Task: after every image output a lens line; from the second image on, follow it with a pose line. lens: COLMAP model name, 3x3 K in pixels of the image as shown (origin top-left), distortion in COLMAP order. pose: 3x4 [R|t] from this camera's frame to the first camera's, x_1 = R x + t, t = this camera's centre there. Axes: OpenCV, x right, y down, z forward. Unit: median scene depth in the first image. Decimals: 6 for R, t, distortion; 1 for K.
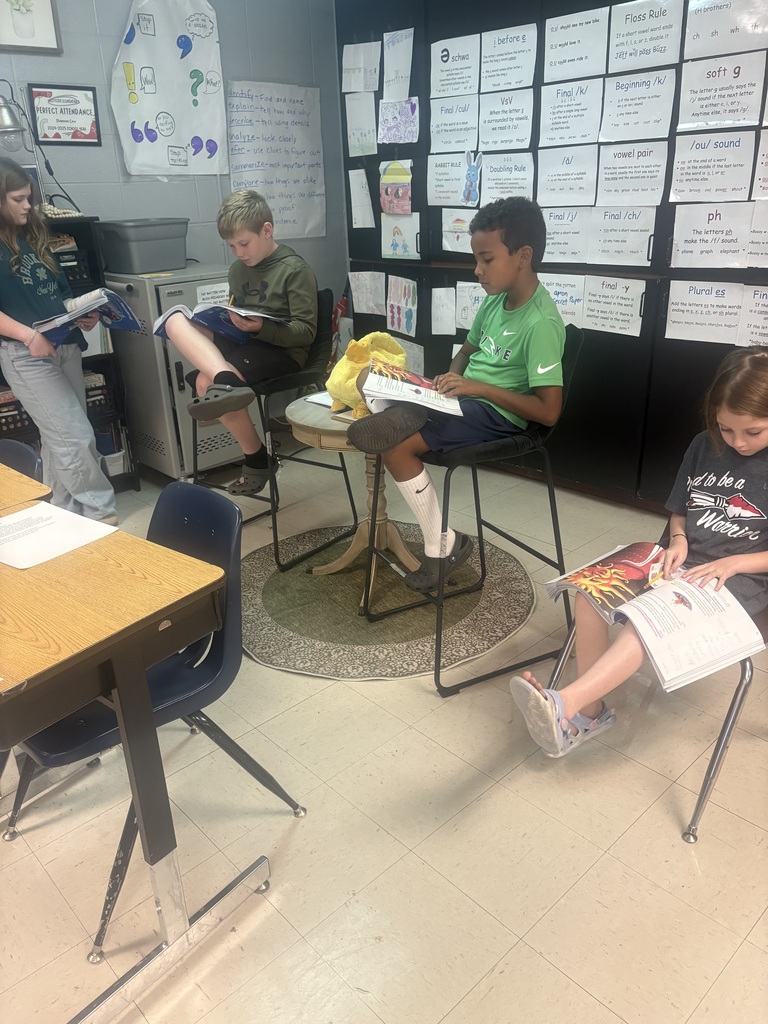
lens RADIAL K [[766.2, 0, 384.0], [0, 766.2, 512.0], [0, 0, 1]] dist [0.004521, 0.006483]
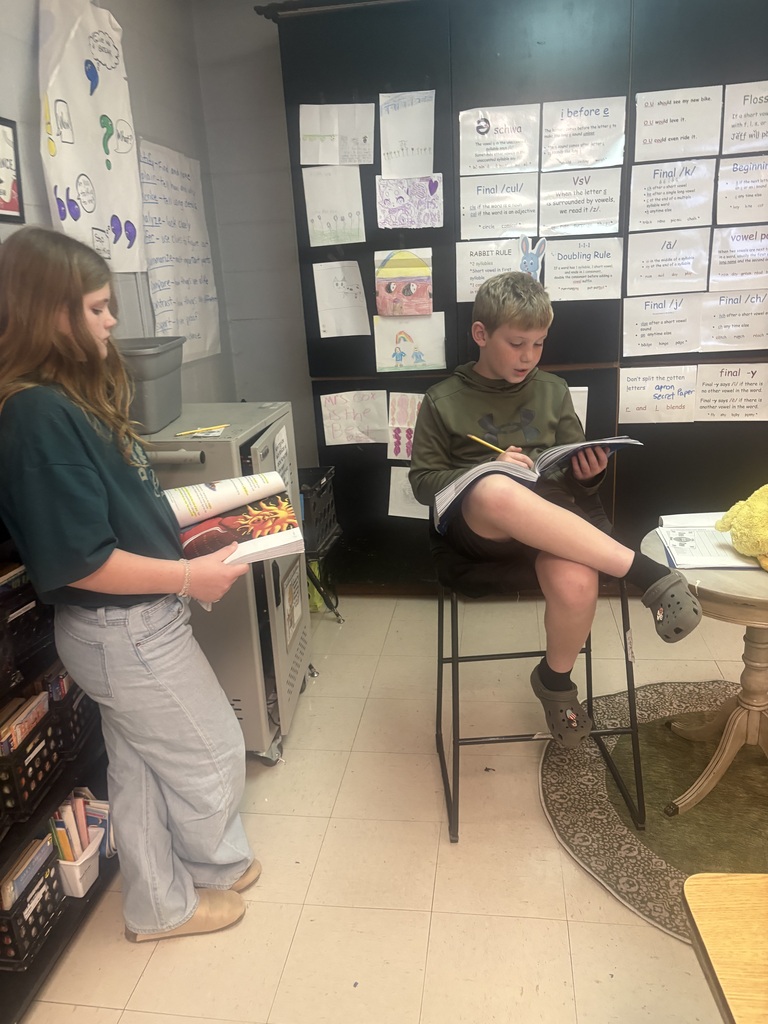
lens RADIAL K [[784.4, 0, 384.0], [0, 784.4, 512.0], [0, 0, 1]] dist [-0.019936, 0.056576]
pose [[0.783661, -0.195858, 0.589505, -0.548203], [0.272204, 0.961302, -0.042472, -0.181068], [-0.558374, 0.193749, 0.806648, 0.439299]]
